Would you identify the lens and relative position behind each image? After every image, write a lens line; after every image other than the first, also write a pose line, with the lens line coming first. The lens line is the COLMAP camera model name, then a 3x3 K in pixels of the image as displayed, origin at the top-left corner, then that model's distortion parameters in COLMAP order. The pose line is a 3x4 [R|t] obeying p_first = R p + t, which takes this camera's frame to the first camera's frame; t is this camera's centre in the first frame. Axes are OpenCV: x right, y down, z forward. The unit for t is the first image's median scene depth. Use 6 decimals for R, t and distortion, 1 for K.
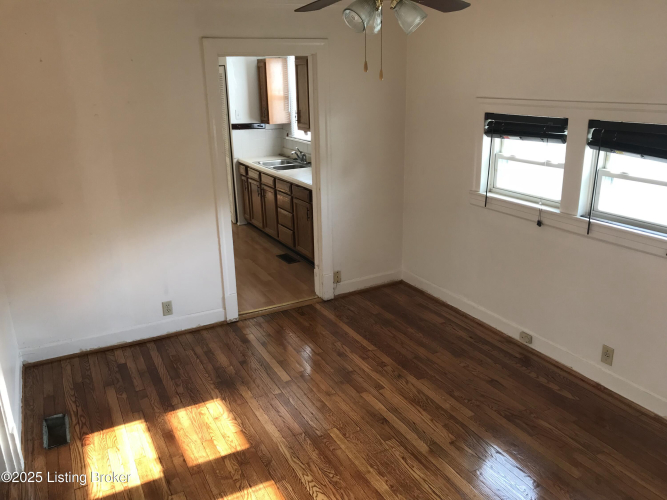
lens RADIAL K [[553.2, 0, 333.5], [0, 553.2, 249.0], [0, 0, 1]] dist [0.032168, -0.049839]
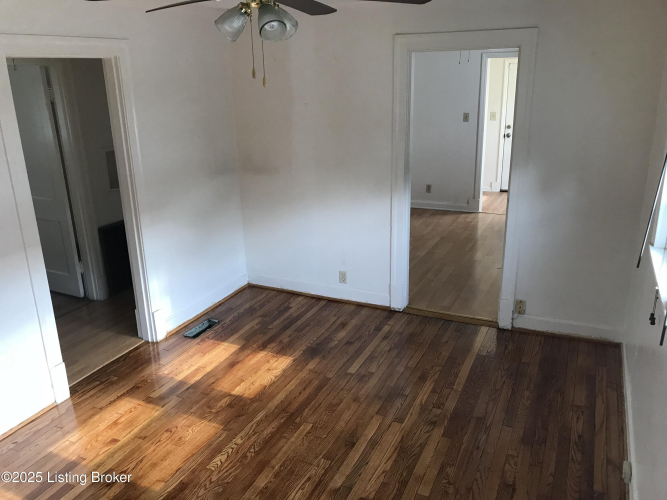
lens RADIAL K [[553.2, 0, 334.8], [0, 553.2, 249.3], [0, 0, 1]] dist [0.032168, -0.049839]
pose [[0.613833, 0.259603, -0.745530, 0.591468], [-0.235598, 0.961589, 0.140858, -0.117507], [0.753460, 0.089182, 0.651417, 0.283940]]
